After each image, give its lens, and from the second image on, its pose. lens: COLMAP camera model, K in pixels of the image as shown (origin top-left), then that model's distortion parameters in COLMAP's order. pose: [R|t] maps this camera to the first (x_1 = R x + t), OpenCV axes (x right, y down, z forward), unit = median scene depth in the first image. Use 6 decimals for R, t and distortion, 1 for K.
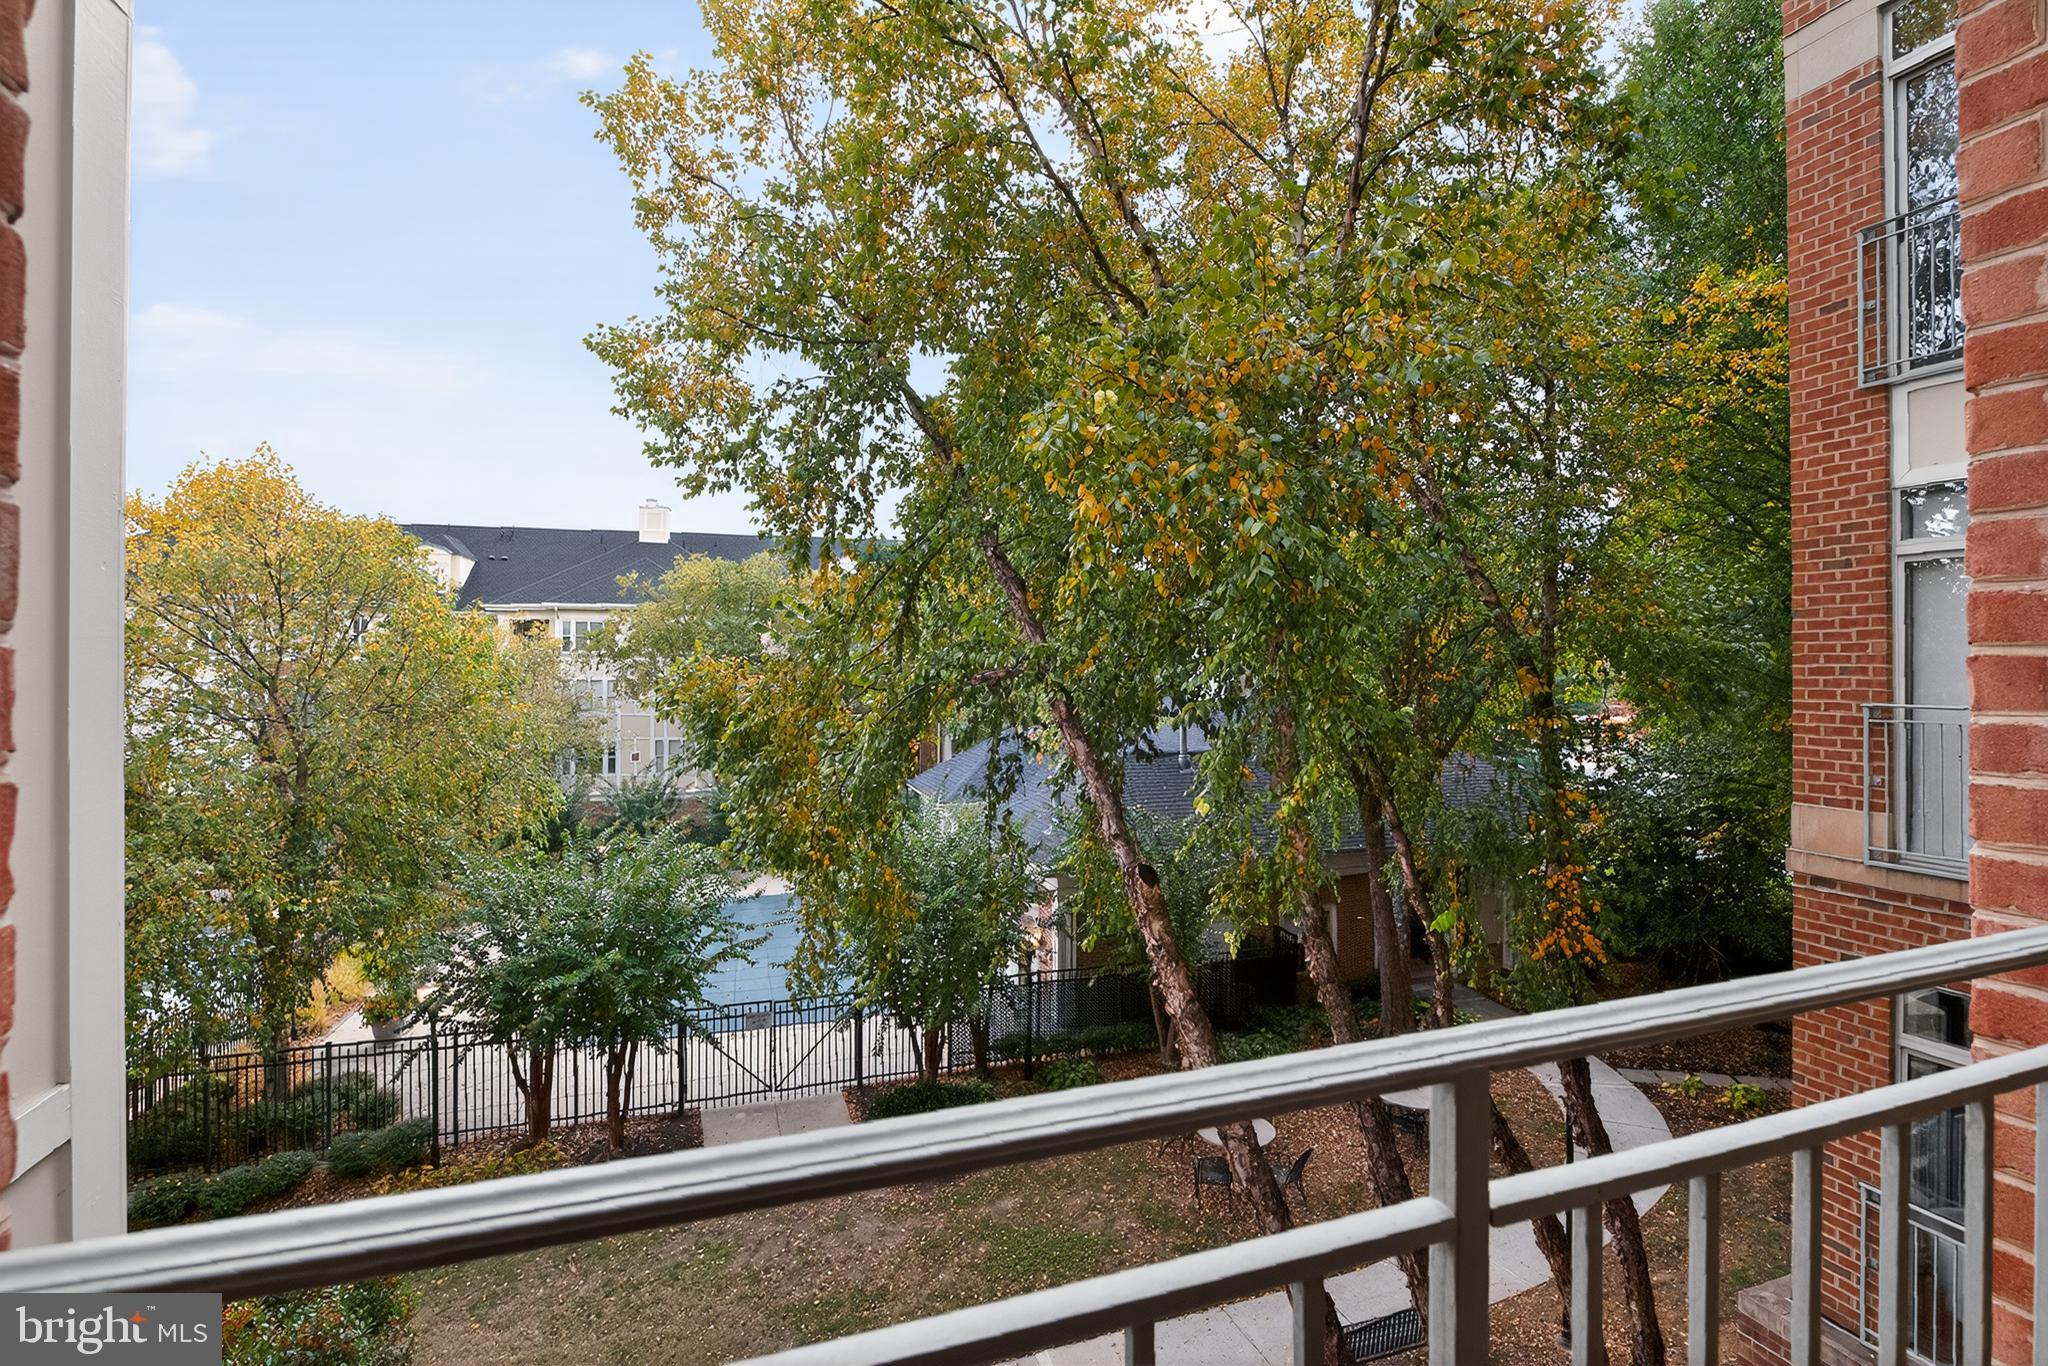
lens RADIAL K [[833.3, 0, 1033.2], [0, 833.3, 689.1], [0, 0, 1]] dist [-0.007275, -0.005464]
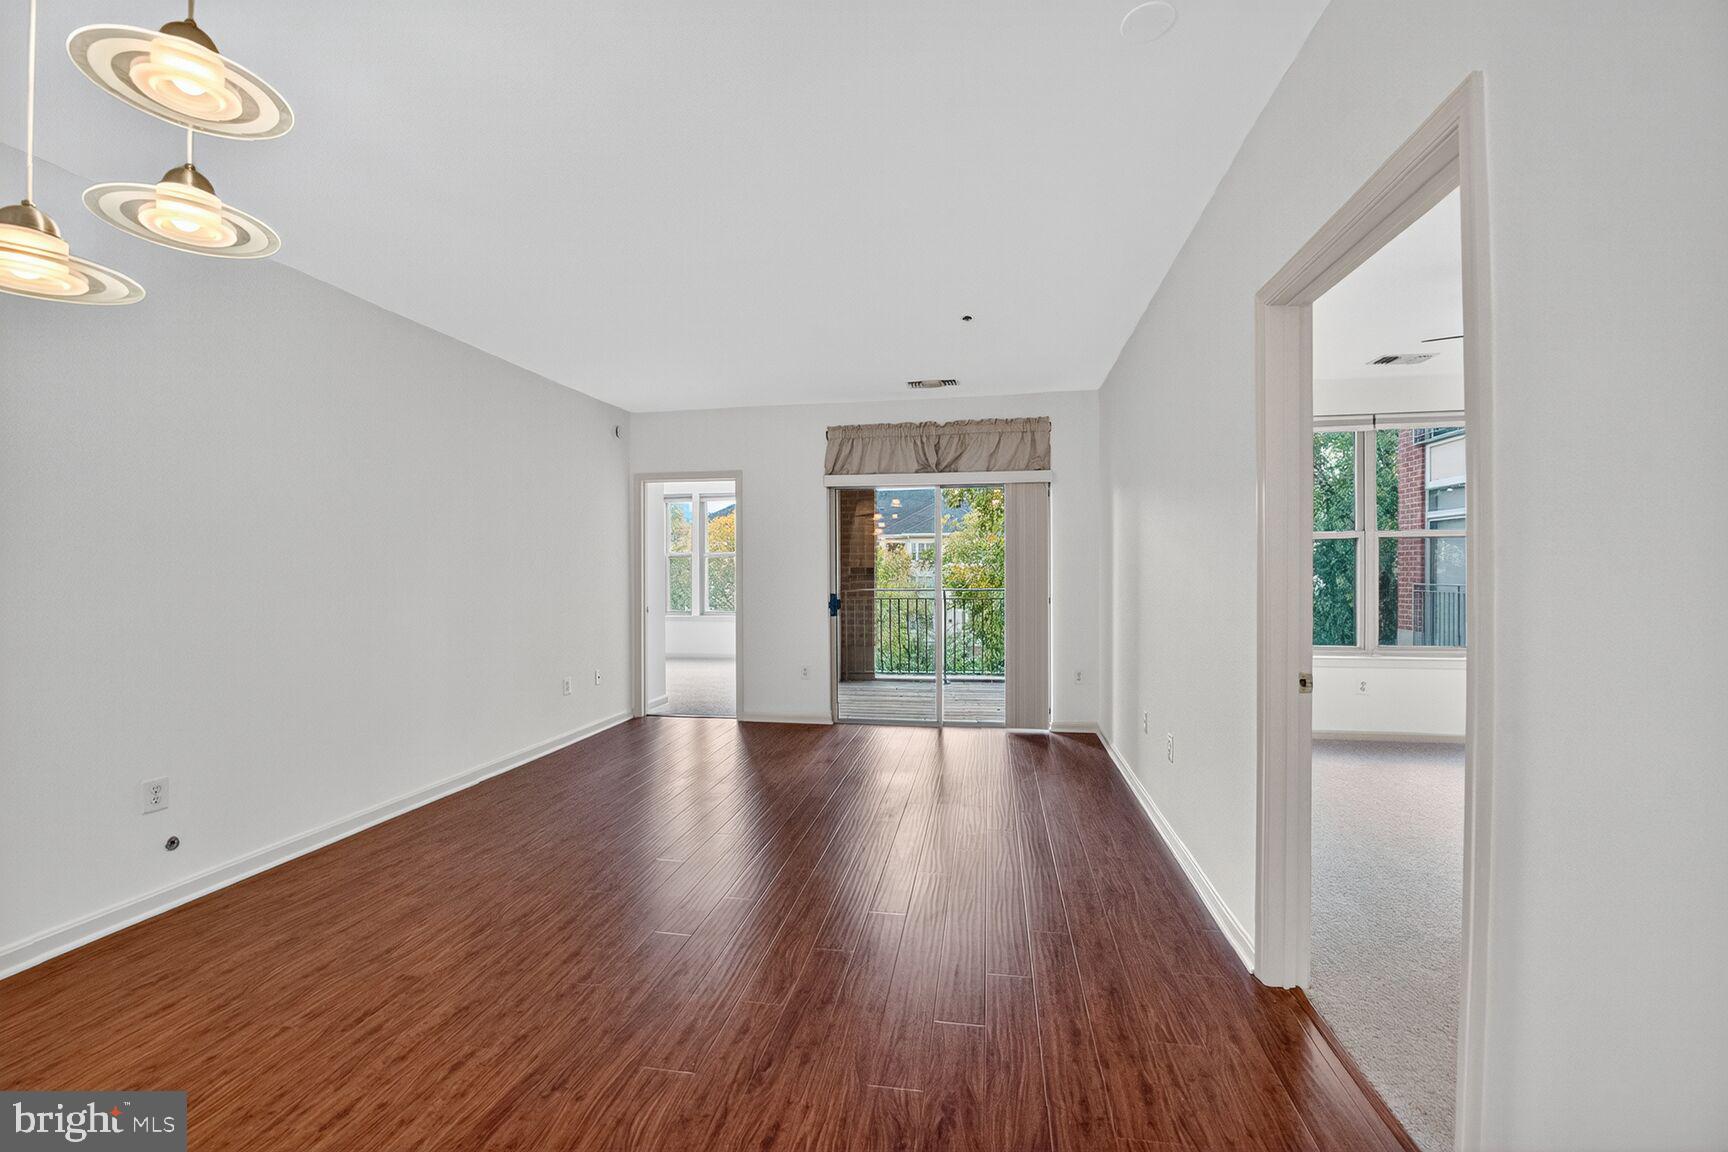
lens RADIAL K [[703.1, 0, 871.8], [0, 703.1, 581.2], [0, 0, 1]] dist [-0.007275, -0.005464]
pose [[0.842769, 0.003687, -0.538264, 0.793610], [-0.007800, 0.999955, -0.005364, 0.032579], [0.538220, 0.008719, 0.842760, -1.451290]]
